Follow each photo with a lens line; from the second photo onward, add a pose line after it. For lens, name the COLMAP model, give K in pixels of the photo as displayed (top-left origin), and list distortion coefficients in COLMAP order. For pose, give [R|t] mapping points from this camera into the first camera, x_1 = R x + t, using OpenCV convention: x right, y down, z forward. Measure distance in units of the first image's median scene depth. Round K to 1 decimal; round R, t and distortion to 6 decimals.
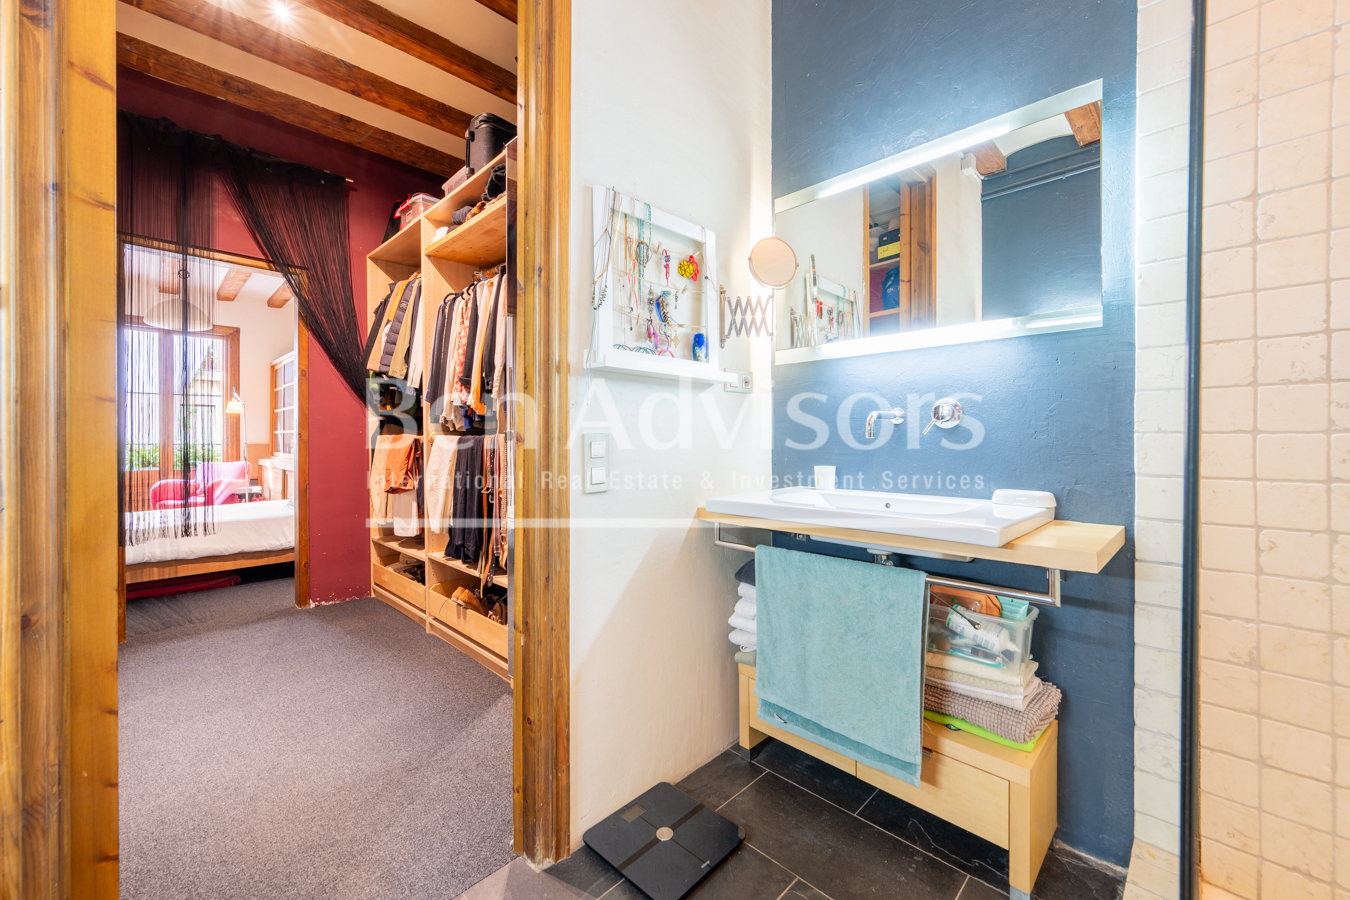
lens RADIAL K [[532.7, 0, 674.4], [0, 532.7, 442.7], [0, 0, 1]] dist [-0.001105, 0.000872]
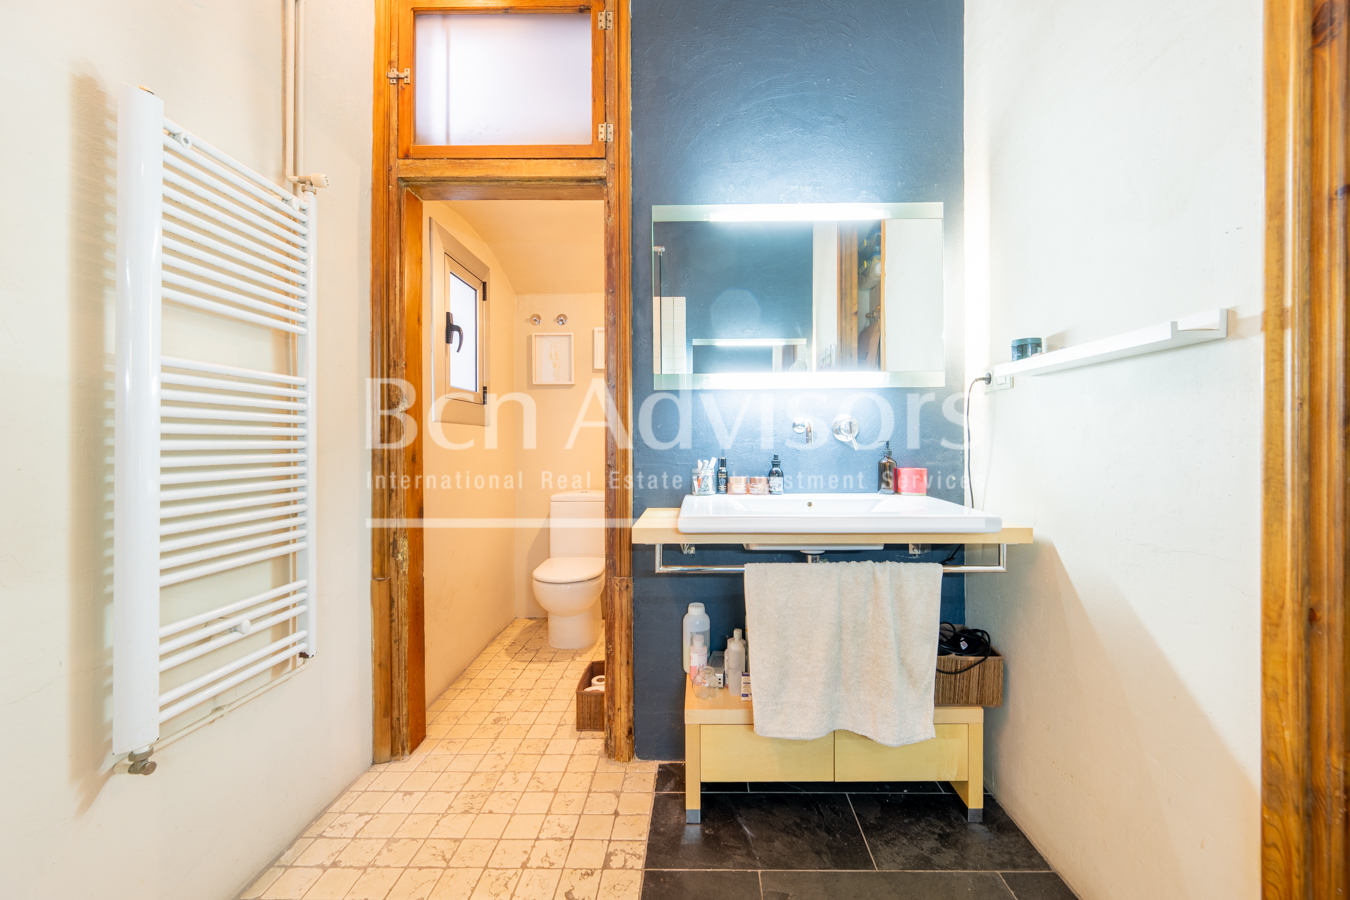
lens RADIAL K [[532.7, 0, 678.7], [0, 532.7, 445.3], [0, 0, 1]] dist [-0.001105, 0.000872]
pose [[-0.720798, 0.003344, -0.693137, 0.432022], [-0.002409, 0.999970, 0.007329, -0.008487], [0.693141, 0.006953, -0.720769, 0.875752]]
